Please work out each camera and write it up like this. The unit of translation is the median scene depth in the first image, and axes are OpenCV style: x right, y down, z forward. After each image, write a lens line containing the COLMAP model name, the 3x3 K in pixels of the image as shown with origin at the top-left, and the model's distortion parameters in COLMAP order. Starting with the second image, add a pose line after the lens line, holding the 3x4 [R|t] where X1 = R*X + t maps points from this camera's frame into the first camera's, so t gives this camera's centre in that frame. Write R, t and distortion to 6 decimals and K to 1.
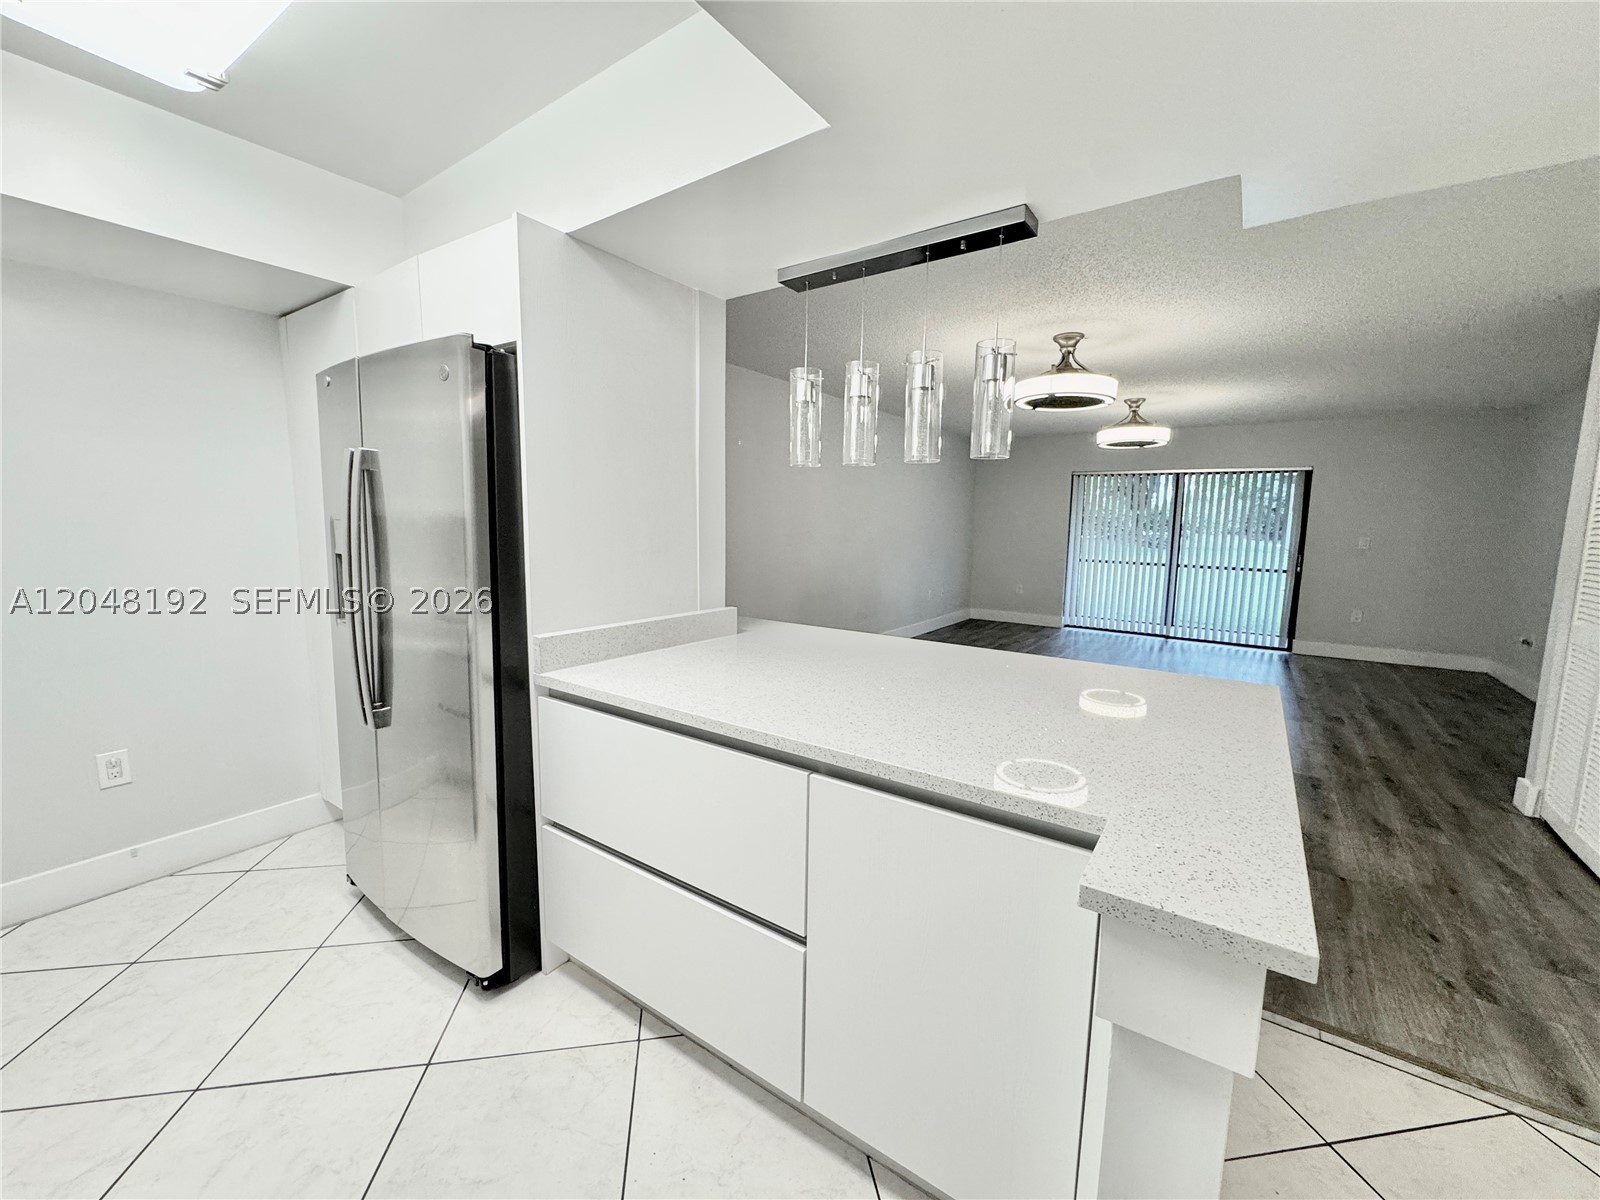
lens RADIAL K [[640.2, 0, 800.9], [0, 640.2, 599.9], [0, 0, 1]] dist [-0.004186, 0.000397]
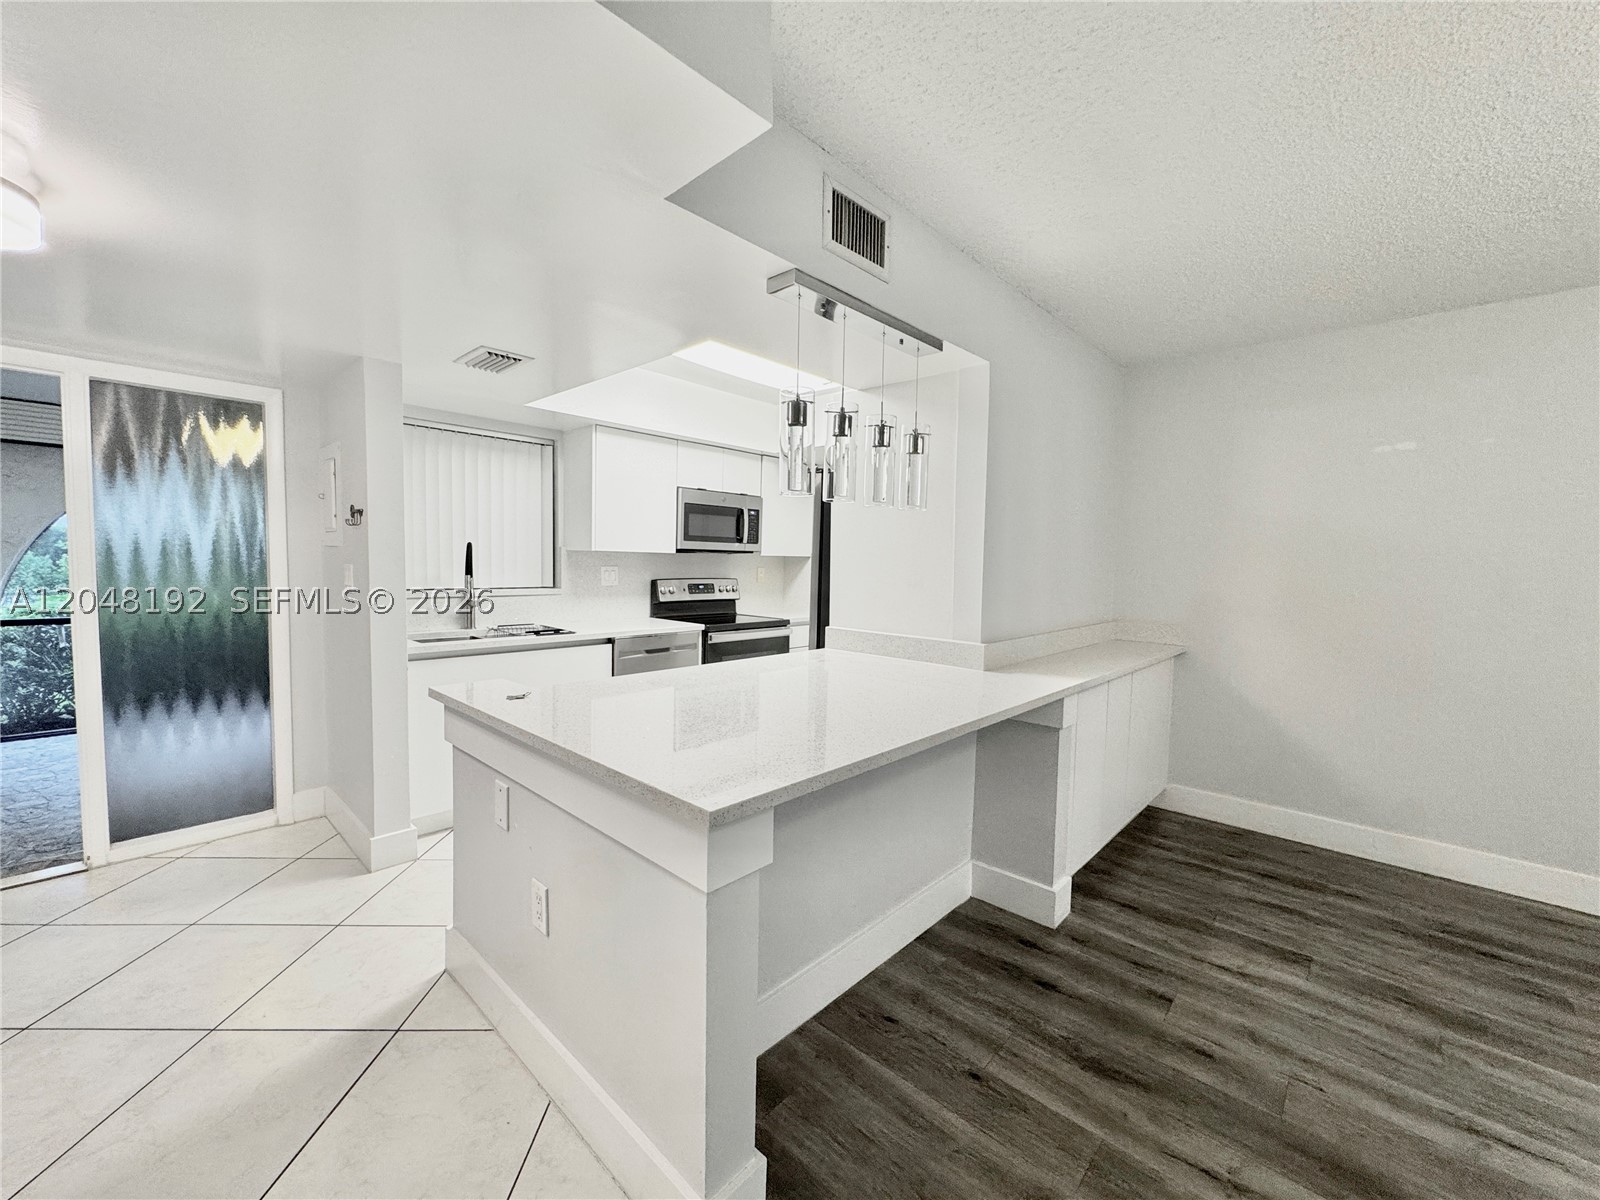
lens RADIAL K [[640.2, 0, 800.9], [0, 640.2, 603.6], [0, 0, 1]] dist [-0.004186, 0.000397]
pose [[-0.132590, 0.047676, -0.990024, 1.050519], [-0.144813, 0.987192, 0.066934, -0.088113], [0.980535, 0.152243, -0.123988, 0.901981]]
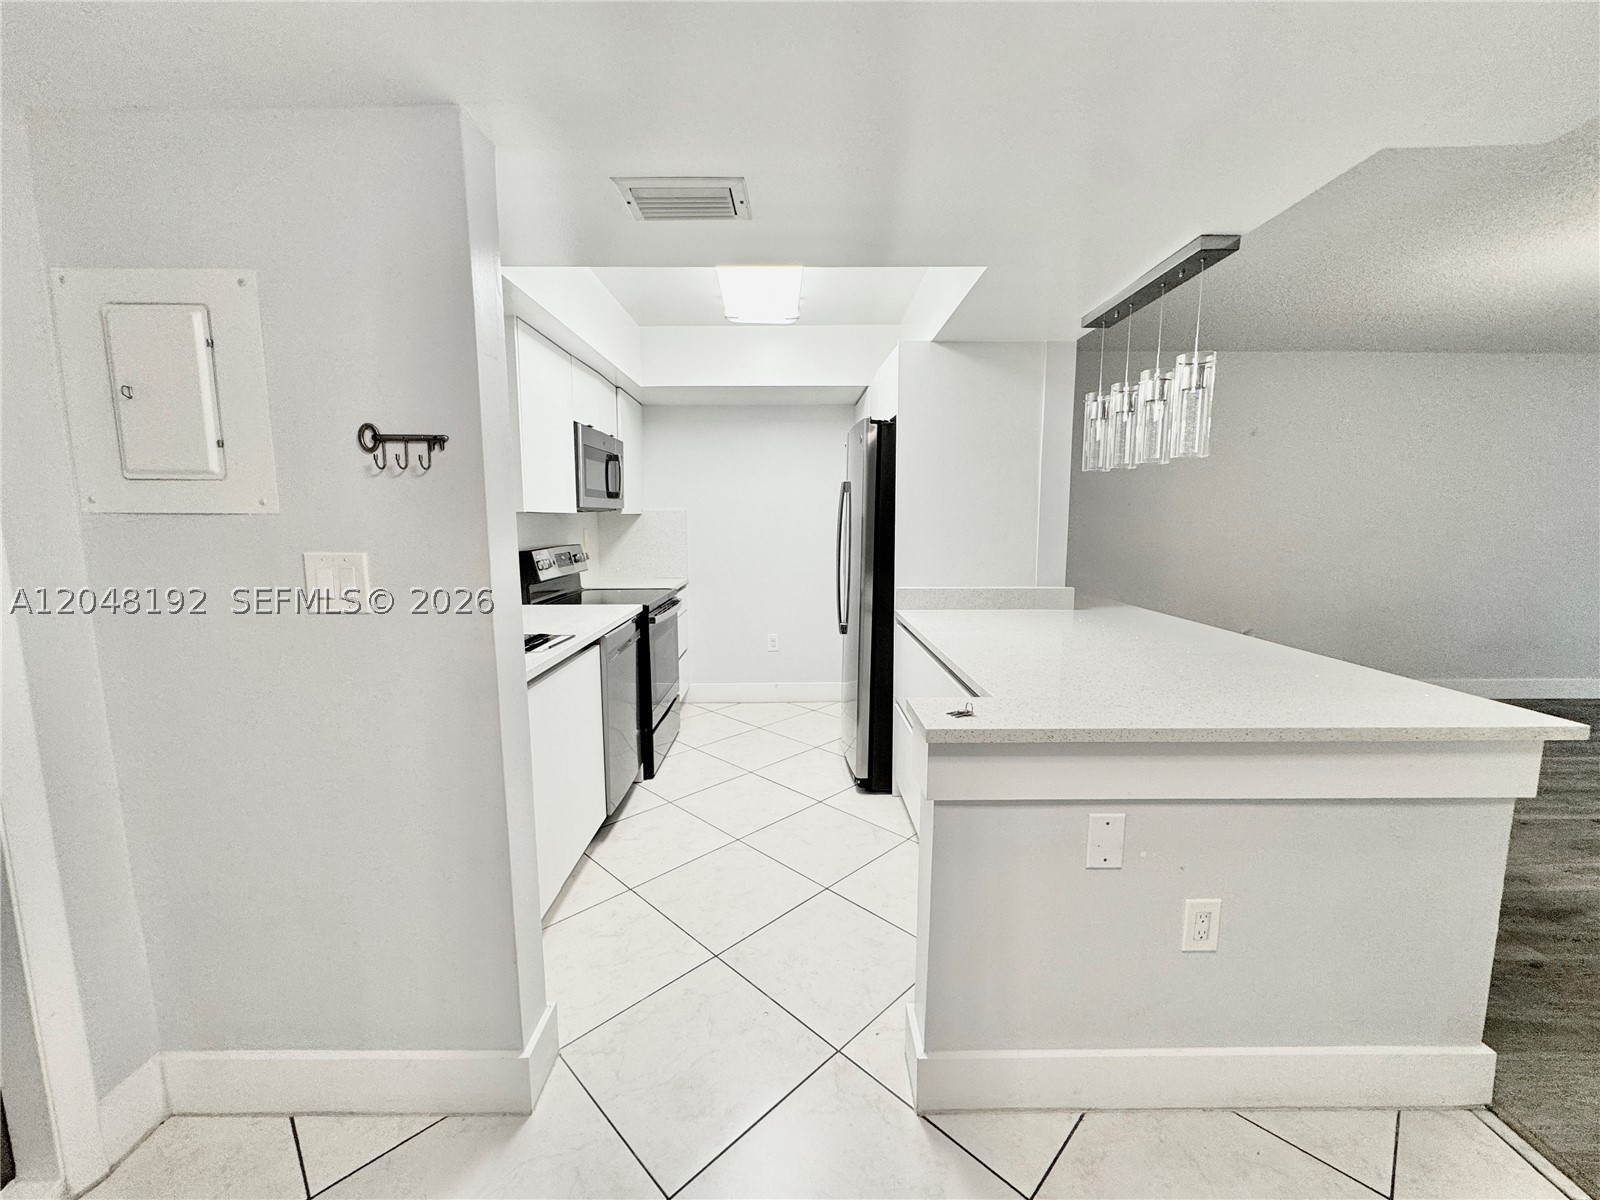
lens RADIAL K [[640.2, 0, 797.6], [0, 640.2, 601.8], [0, 0, 1]] dist [-0.004186, 0.000397]
pose [[0.580101, 0.089584, -0.809604, 0.634774], [-0.088952, 0.994957, 0.046357, 0.031196], [0.809673, 0.045124, 0.585144, -0.152672]]
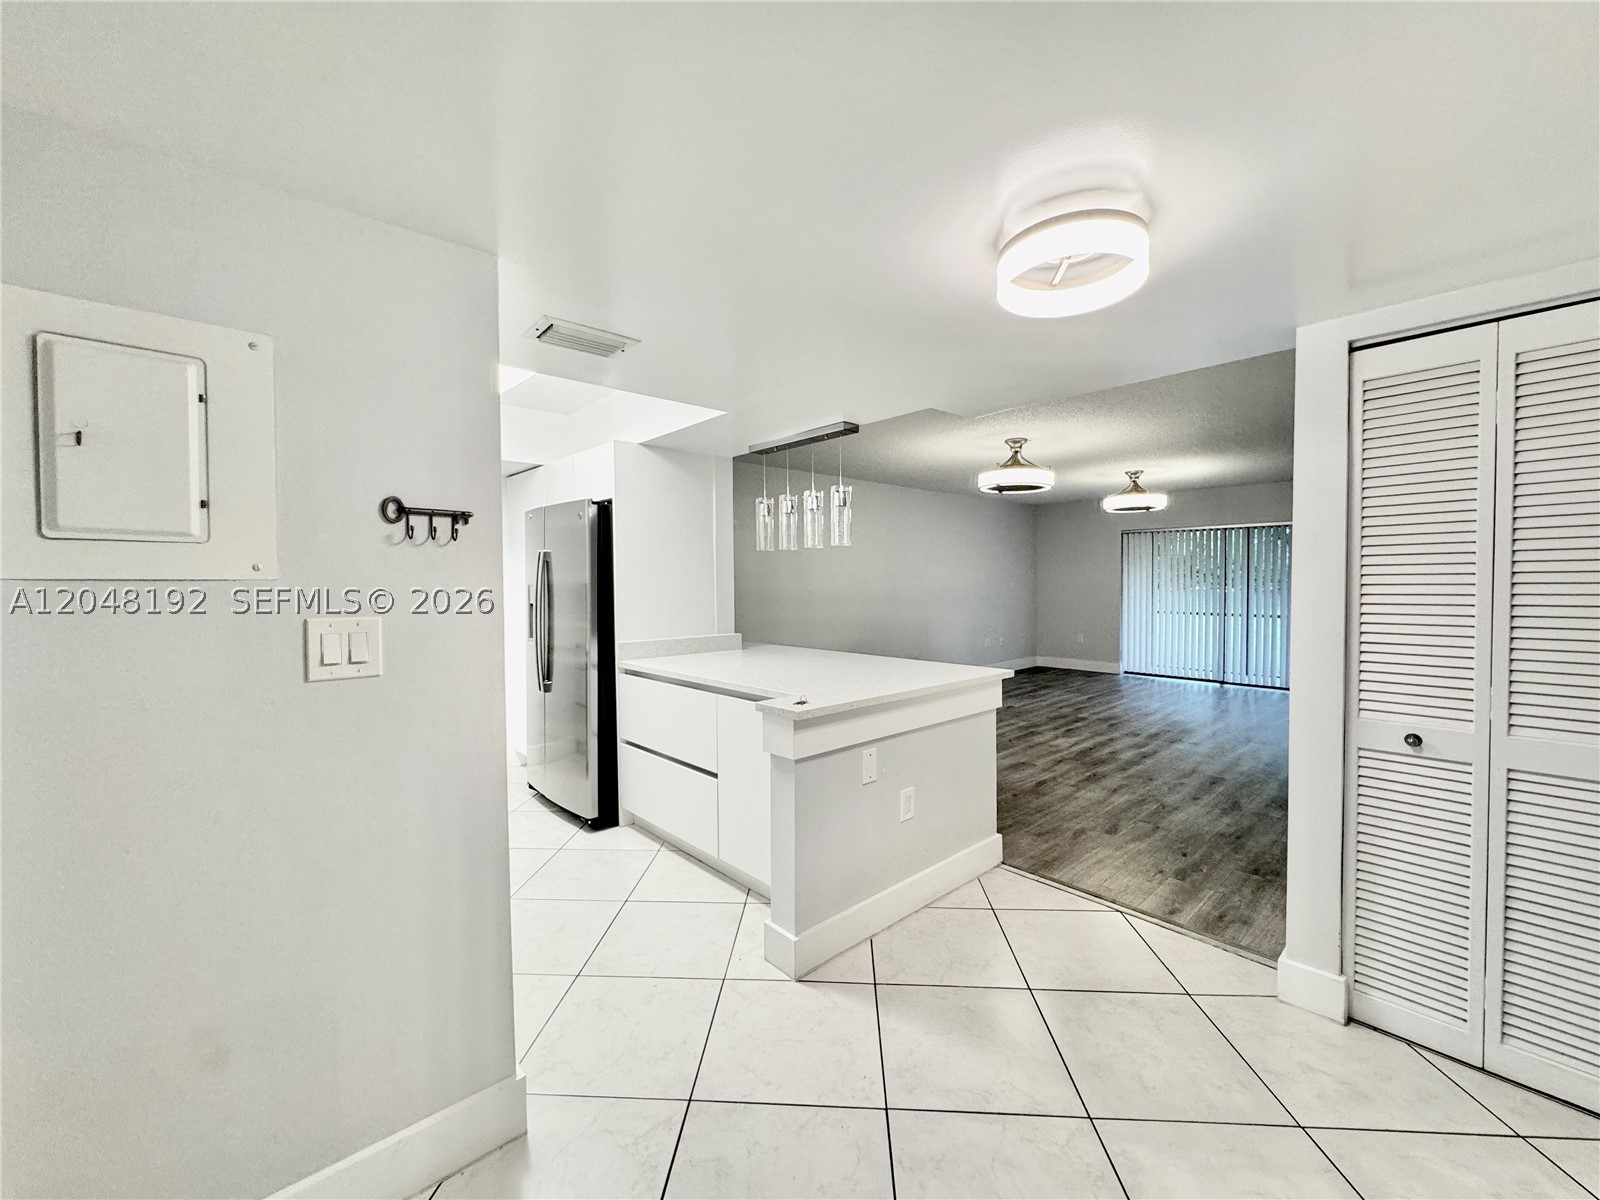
lens RADIAL K [[640.2, 0, 804.1], [0, 640.2, 600.0], [0, 0, 1]] dist [-0.004186, 0.000397]
pose [[0.976424, -0.017065, -0.215186, 0.453410], [-0.003578, 0.995454, -0.095177, 0.089721], [0.215832, 0.093703, 0.971924, -0.640759]]
